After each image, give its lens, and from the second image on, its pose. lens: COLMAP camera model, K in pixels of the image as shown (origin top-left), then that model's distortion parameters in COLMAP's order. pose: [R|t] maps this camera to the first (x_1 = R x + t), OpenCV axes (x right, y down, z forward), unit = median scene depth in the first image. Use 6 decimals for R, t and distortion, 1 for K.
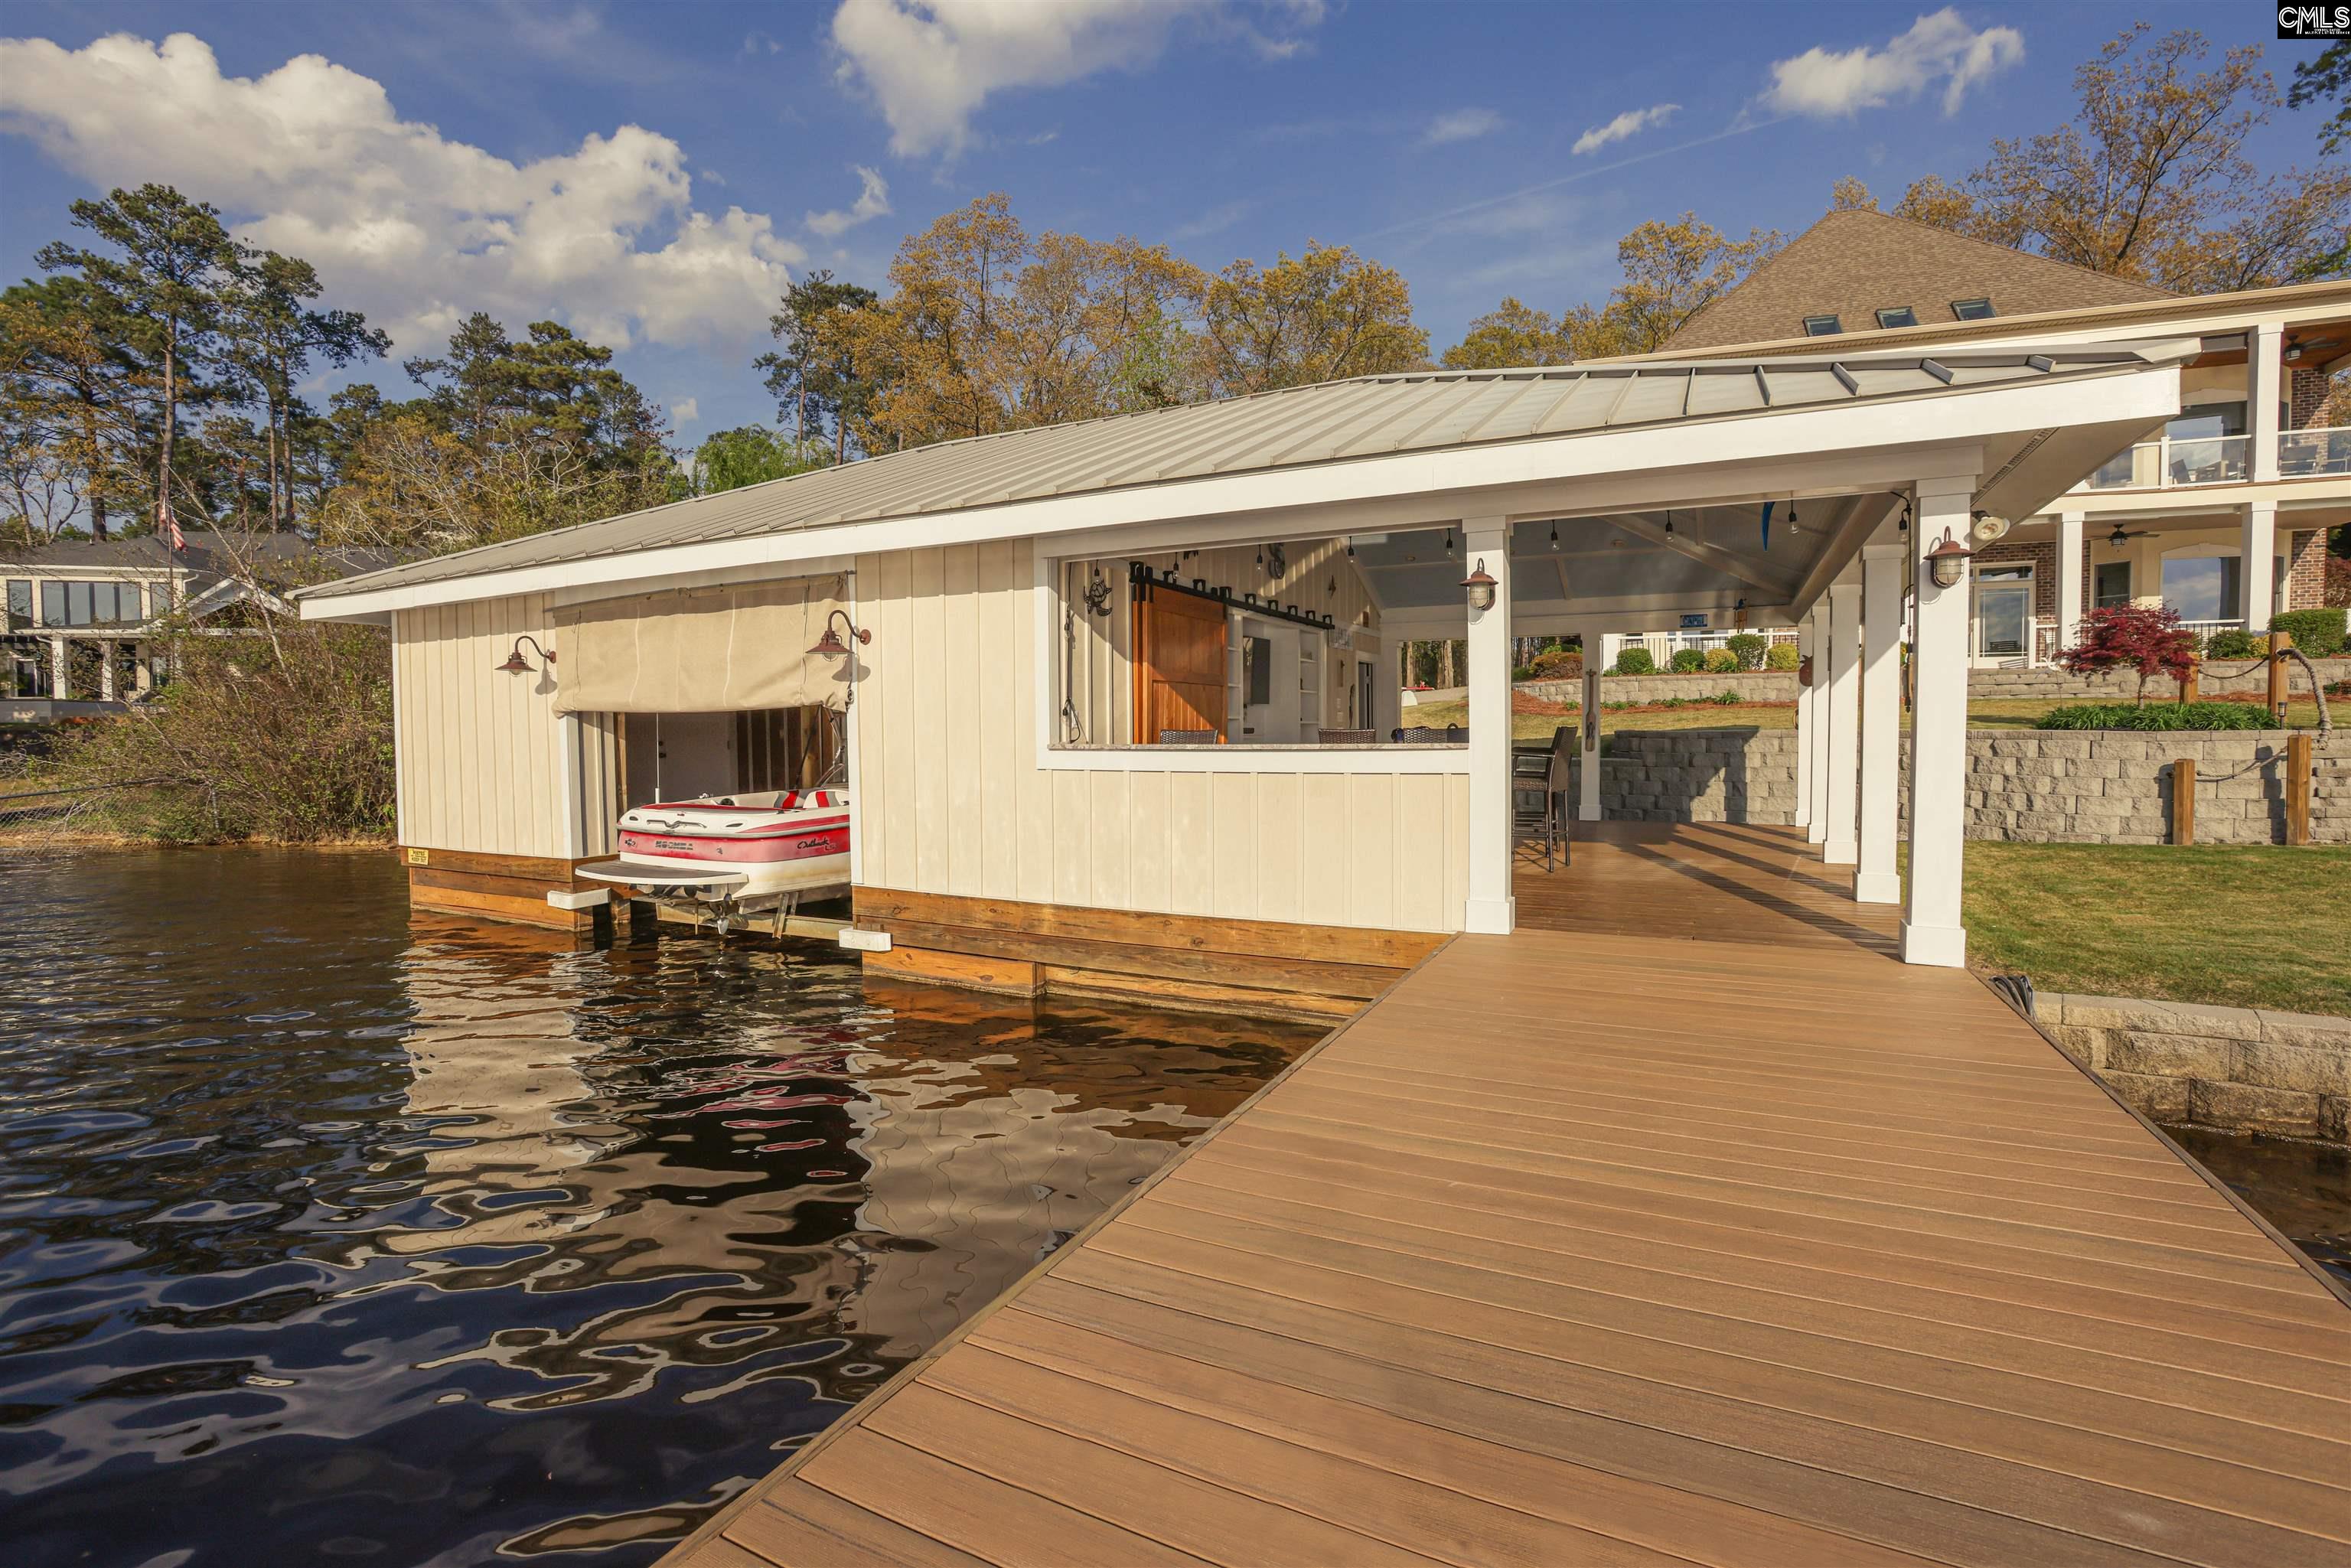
lens RADIAL K [[1043.4, 0, 1188.9], [0, 1043.4, 780.2], [0, 0, 1]] dist [-0.015732, 0.000638]
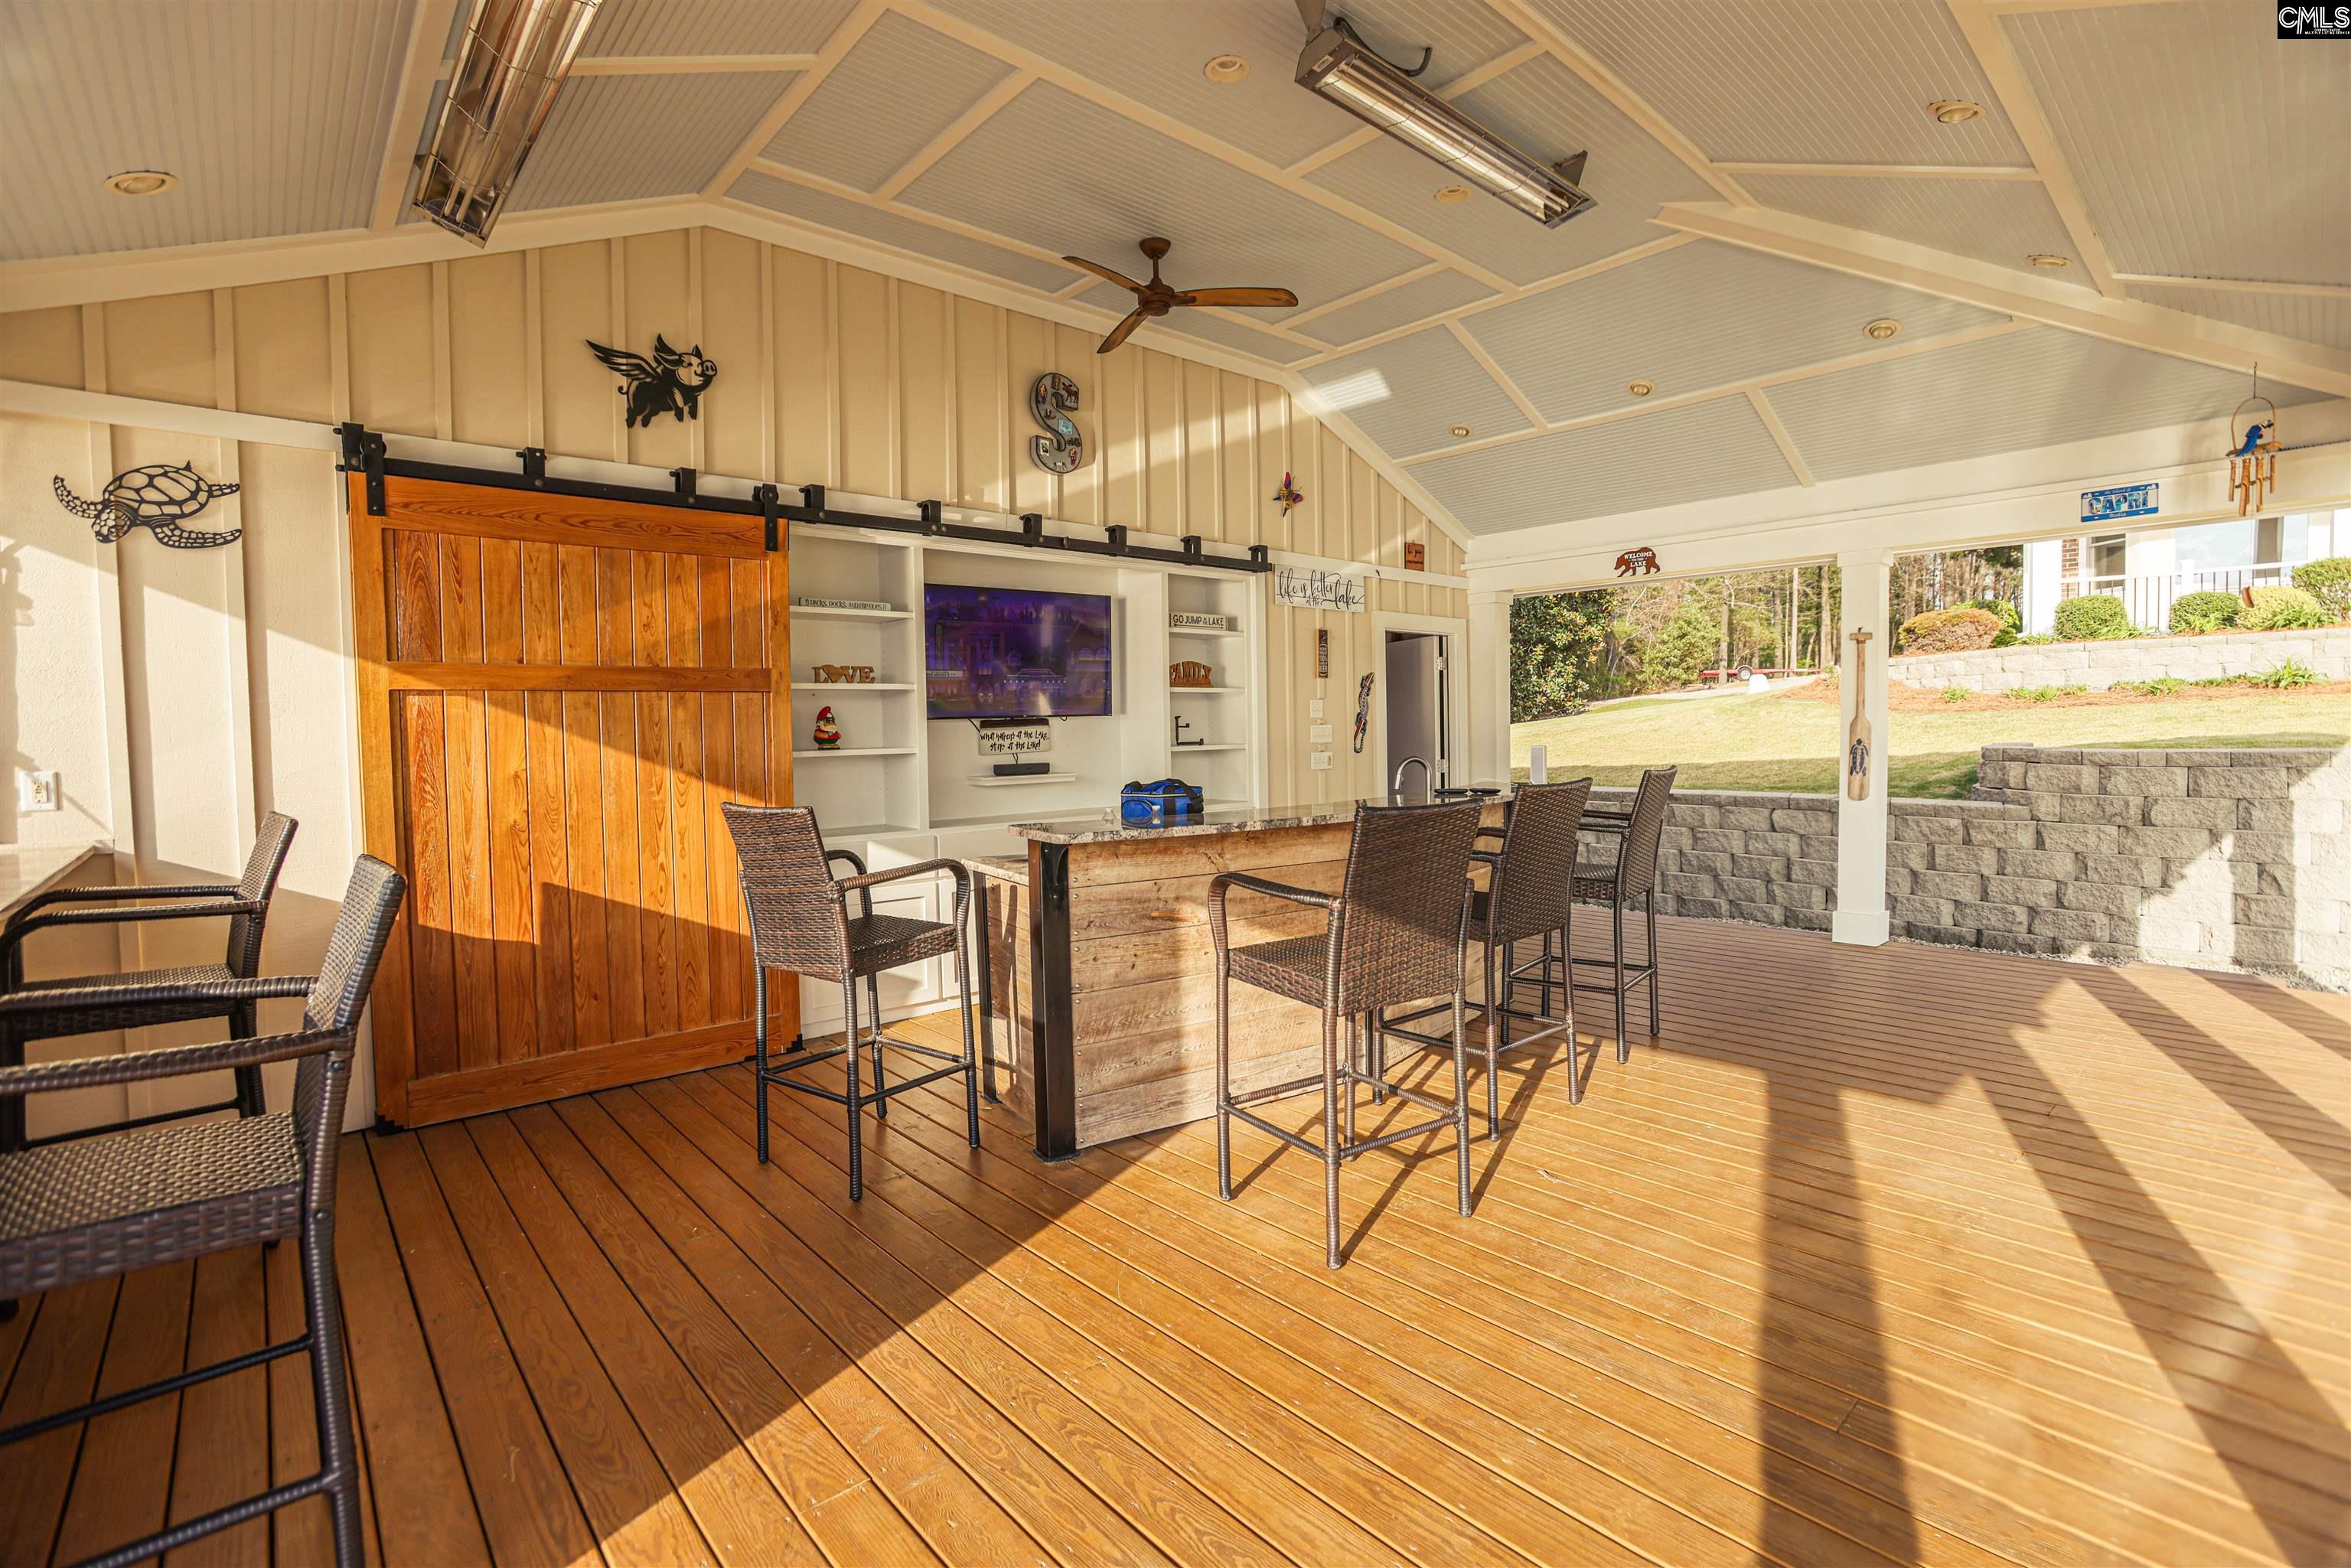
lens RADIAL K [[1043.4, 0, 1167.1], [0, 1043.4, 776.5], [0, 0, 1]] dist [-0.015732, 0.000638]
pose [[0.929233, 0.009579, -0.369369, 0.244141], [-0.008229, 0.999952, 0.005230, -0.034691], [0.369402, -0.001820, 0.929268, 0.404767]]
